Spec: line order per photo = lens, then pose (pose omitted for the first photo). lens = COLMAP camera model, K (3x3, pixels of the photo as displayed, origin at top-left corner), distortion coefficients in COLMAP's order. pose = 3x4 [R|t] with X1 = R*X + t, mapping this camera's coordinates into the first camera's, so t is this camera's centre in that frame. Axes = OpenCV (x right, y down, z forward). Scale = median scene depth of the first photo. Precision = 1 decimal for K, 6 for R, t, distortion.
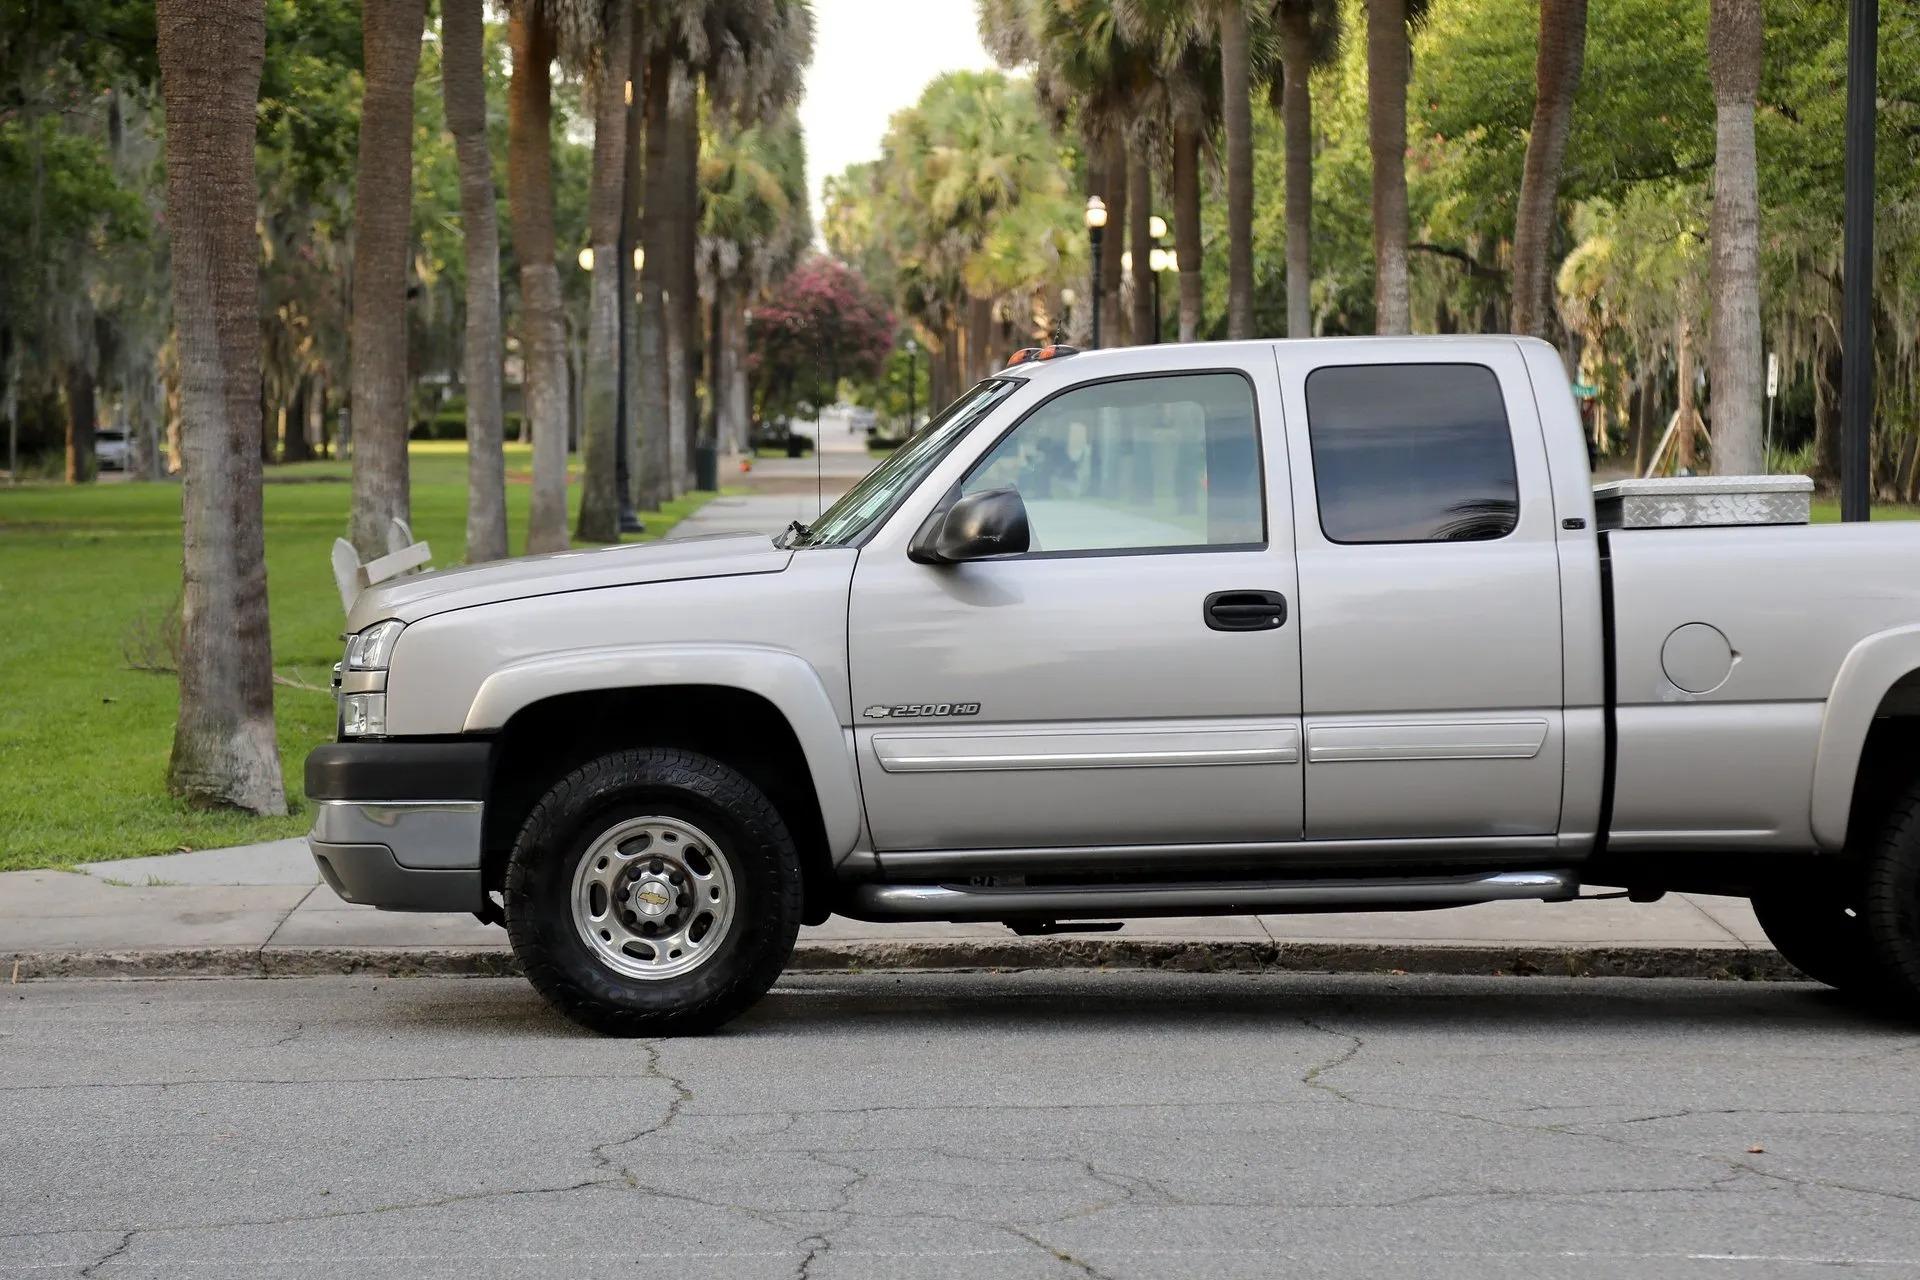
lens RADIAL K [[5144.7, 0, 960.0], [0, 5144.7, 640.0], [0, 0, 1]] dist [0.596809, -0.262658]
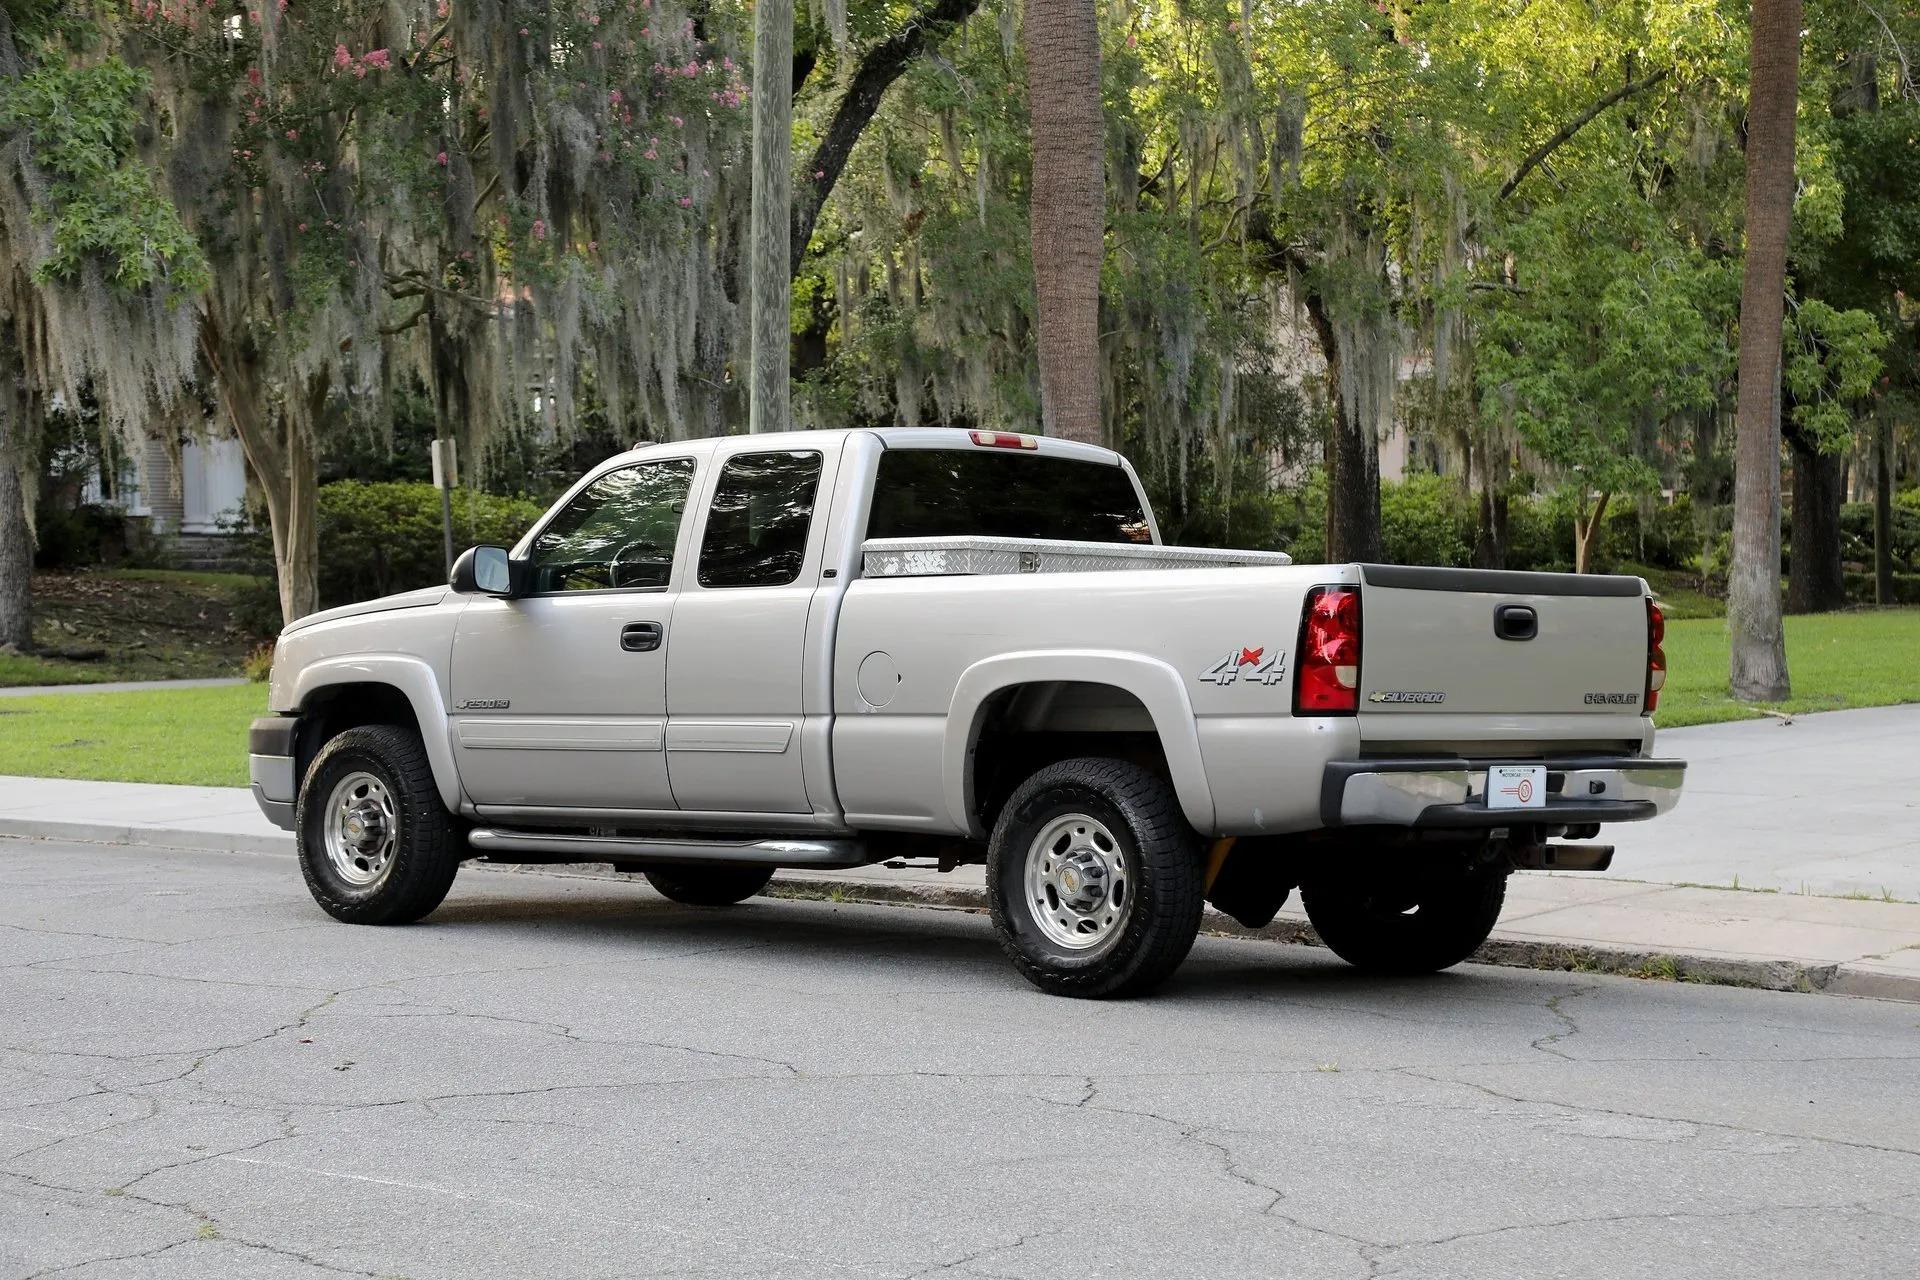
lens RADIAL K [[3656.1, 0, 897.0], [0, 3656.1, 643.7], [0, 0, 1]] dist [0.265643, 0.025134]
pose [[0.705681, 0.016001, -0.708349, 0.764732], [-0.022226, 0.999753, 0.000442, -0.005626], [0.708181, 0.015432, 0.705862, 0.366192]]
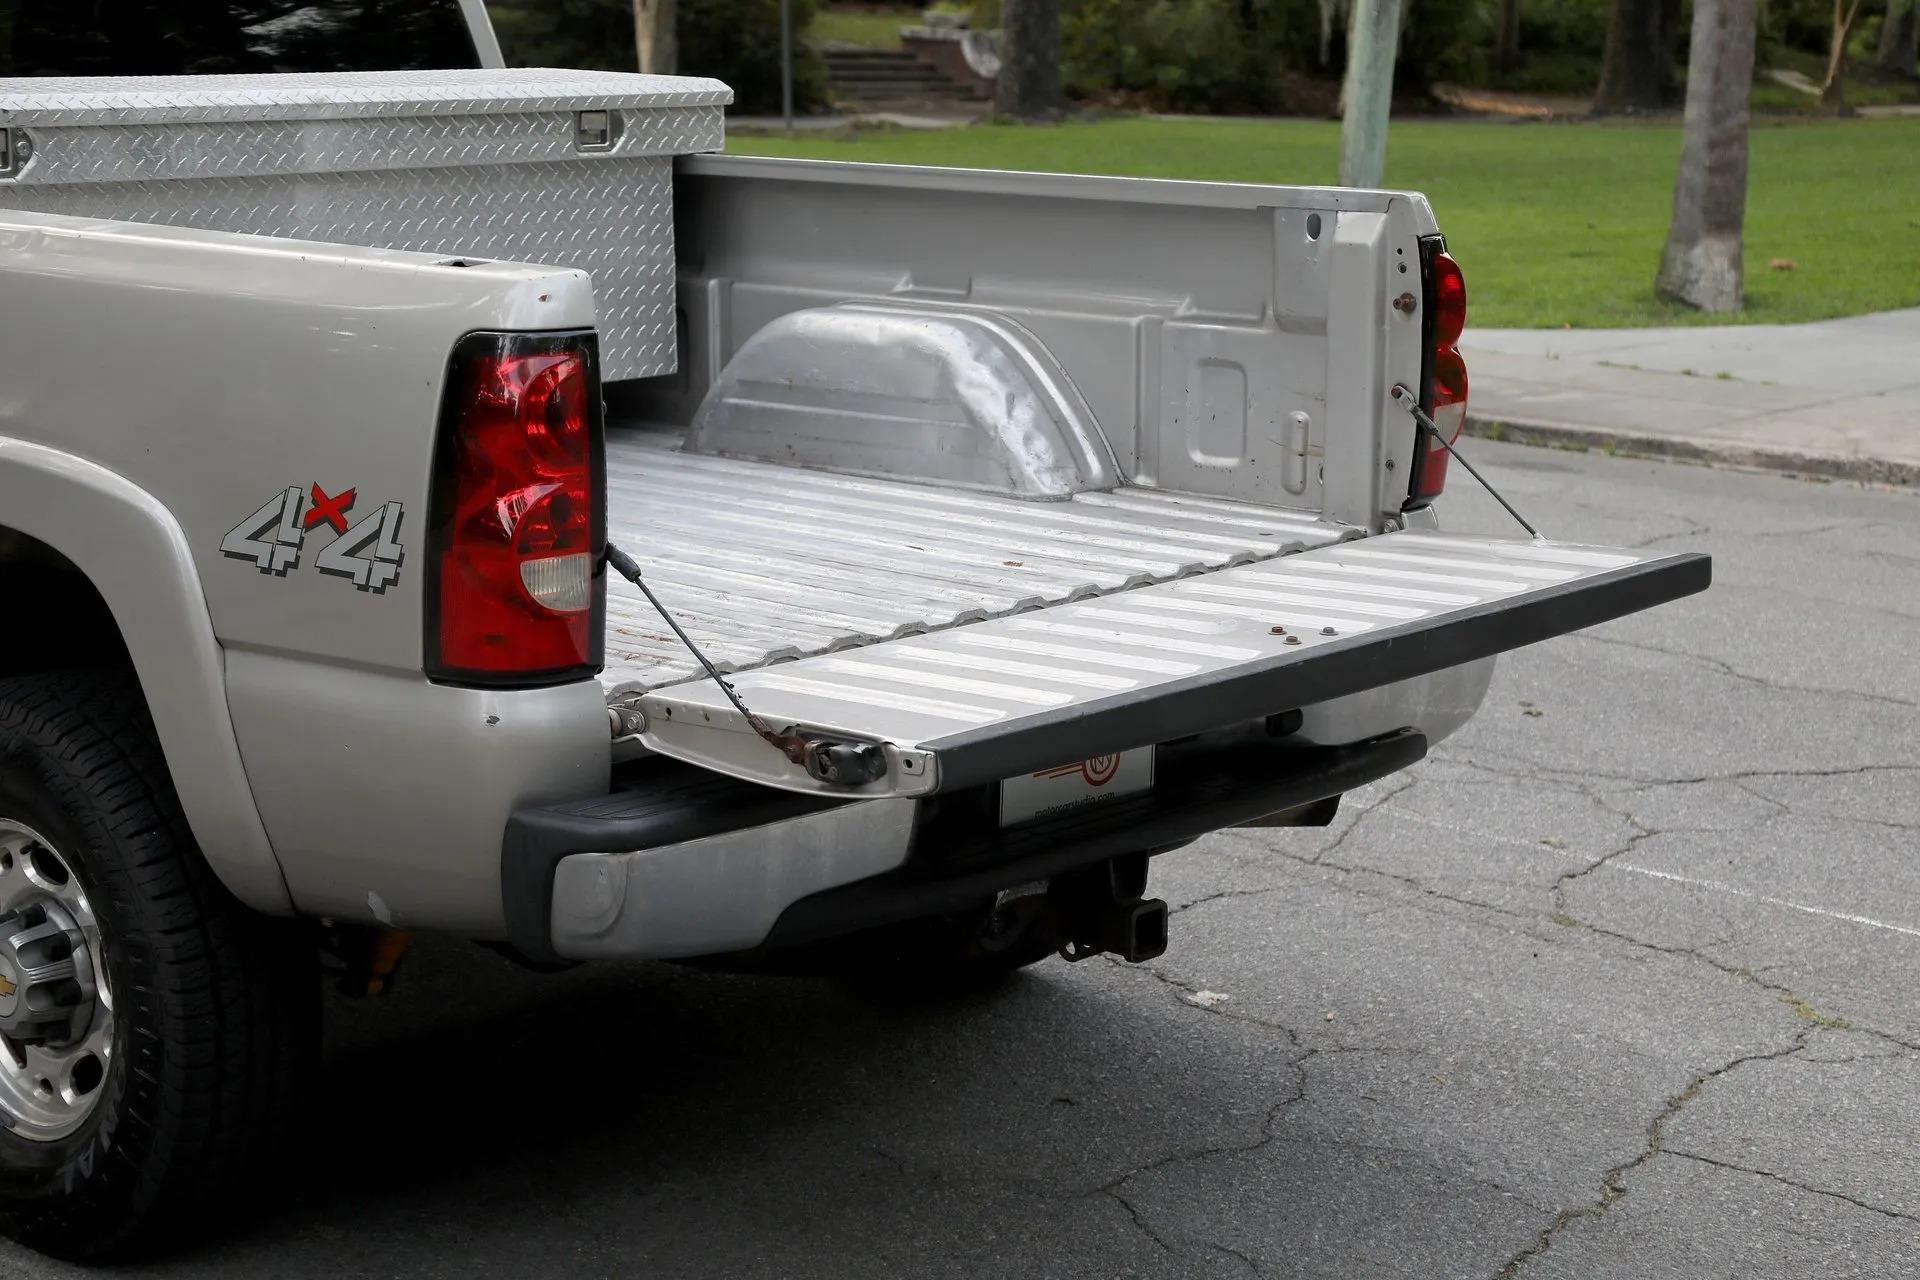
lens RADIAL K [[3519.0, 0, 985.7], [0, 3519.0, 648.1], [0, 0, 1]] dist [0.247049, 0.176955]
pose [[0.718295, 0.159682, -0.677166, 0.489096], [-0.016325, 0.976906, 0.213047, -0.056075], [0.695547, -0.141975, 0.704313, 0.817938]]
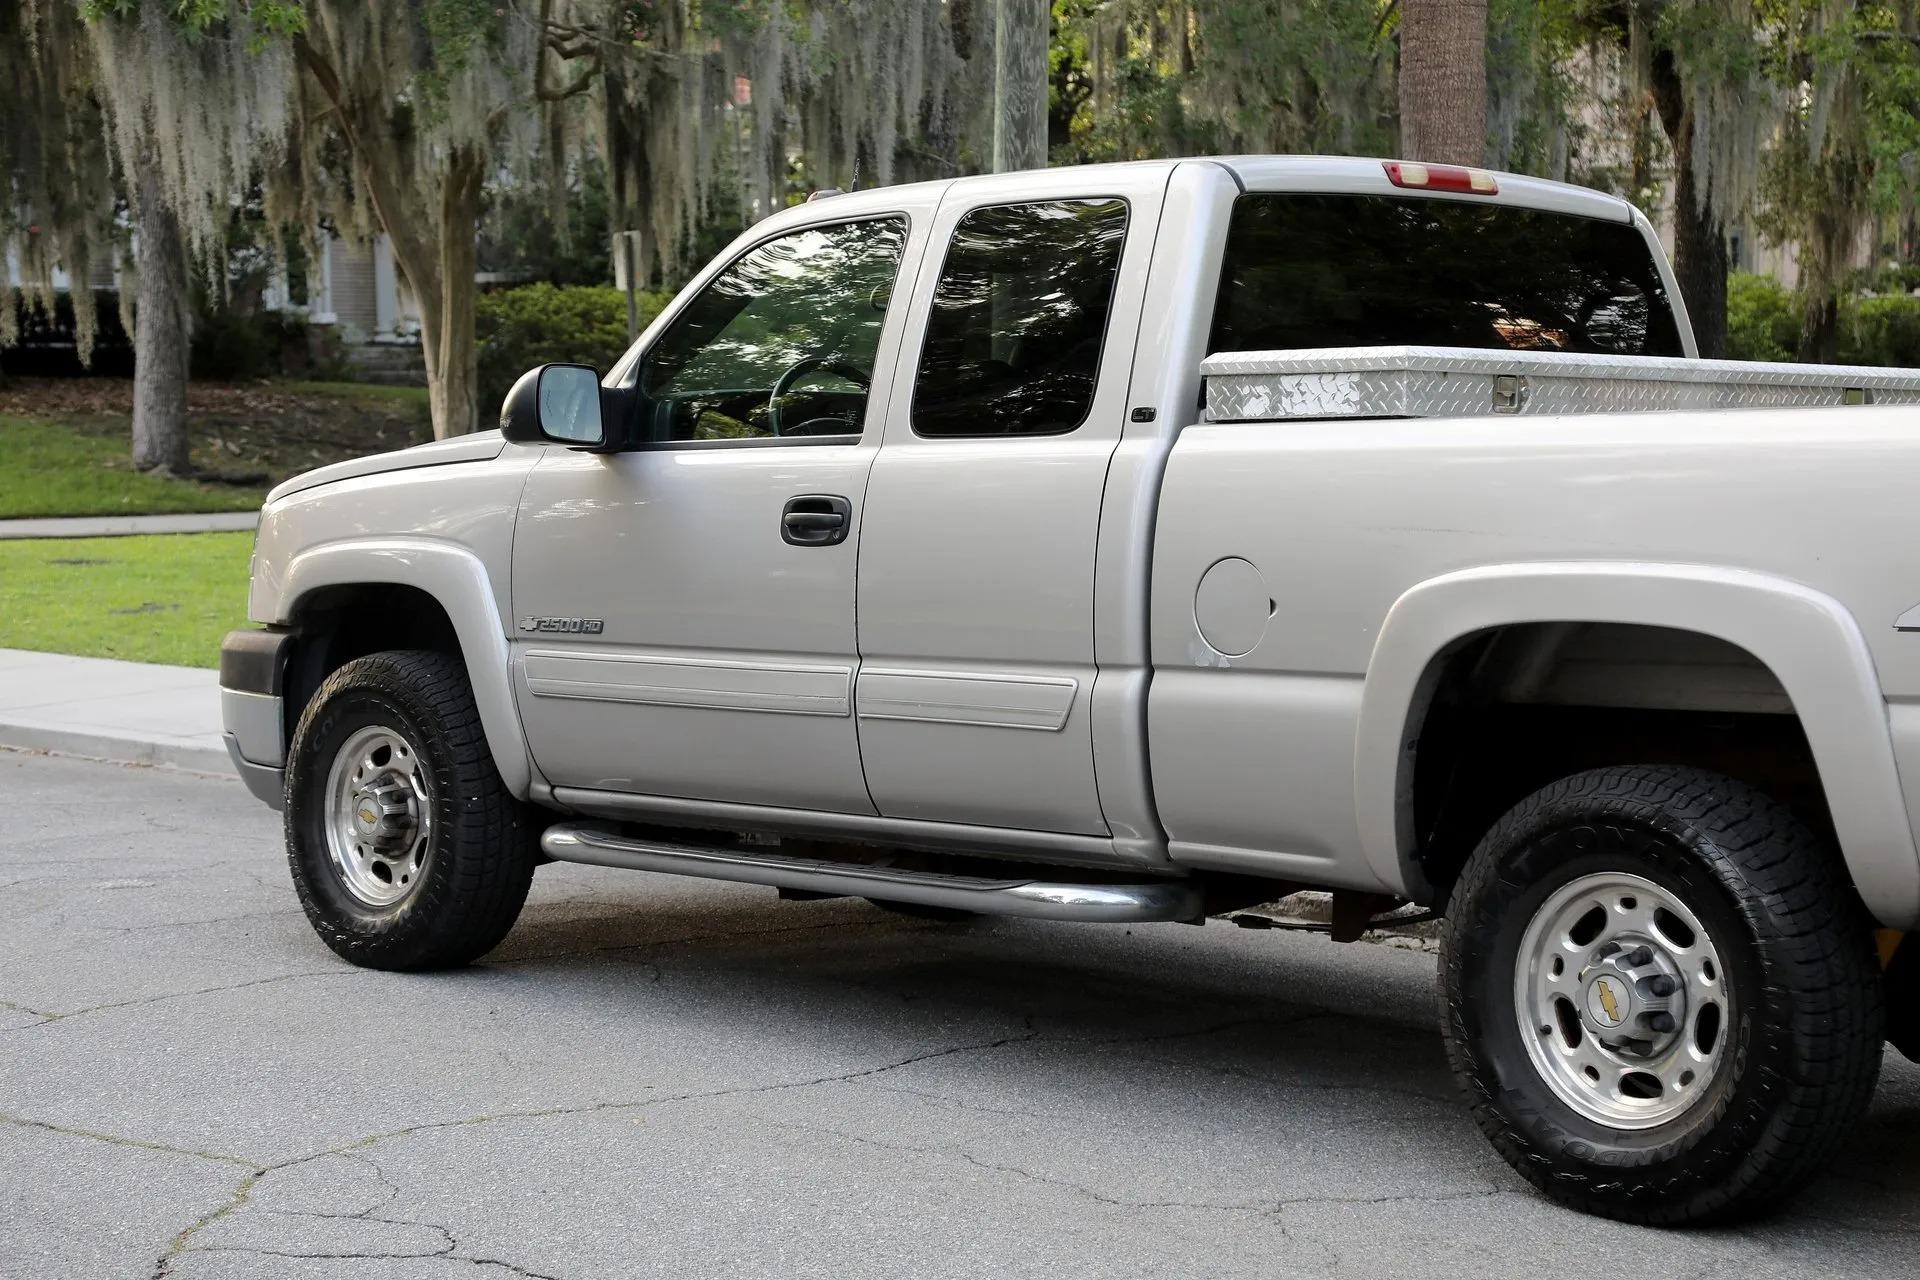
lens RADIAL K [[3519.0, 0, 985.7], [0, 3519.0, 648.1], [0, 0, 1]] dist [0.247049, 0.176955]
pose [[0.677203, 0.056949, -0.733589, 0.461747], [-0.021525, 0.998107, 0.057612, -0.017497], [0.735481, -0.023225, 0.677147, 0.641053]]
